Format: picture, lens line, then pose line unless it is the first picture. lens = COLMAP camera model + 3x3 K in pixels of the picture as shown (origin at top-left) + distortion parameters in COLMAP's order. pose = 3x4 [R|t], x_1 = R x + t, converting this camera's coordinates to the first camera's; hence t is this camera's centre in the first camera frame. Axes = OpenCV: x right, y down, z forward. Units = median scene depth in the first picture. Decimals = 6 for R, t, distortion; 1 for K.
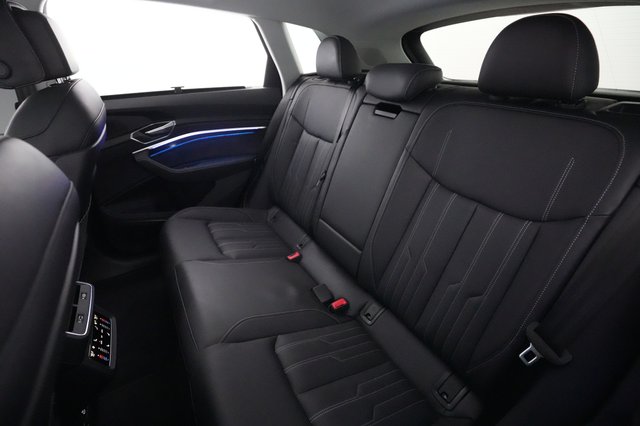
lens RADIAL K [[307.9, 0, 320.0], [0, 307.9, 213.0], [0, 0, 1]] dist [-0.001579, 0.000852]
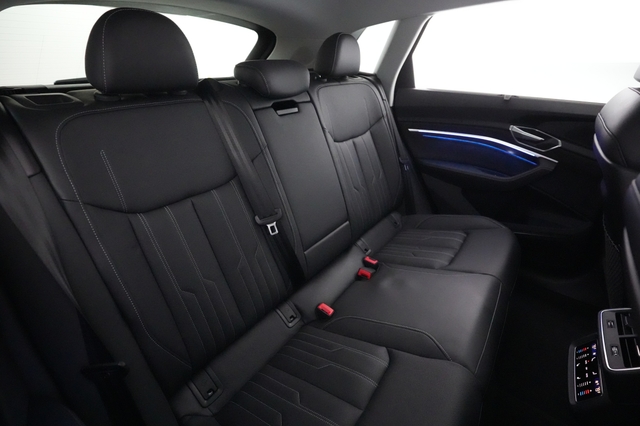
lens RADIAL K [[307.9, 0, 320.0], [0, 307.9, 213.0], [0, 0, 1]] dist [-0.001579, 0.000852]
pose [[-0.406313, -0.417124, 0.812968, -0.517787], [0.407595, 0.713556, 0.569829, -0.411195], [-0.817787, 0.562890, -0.119909, 0.823439]]
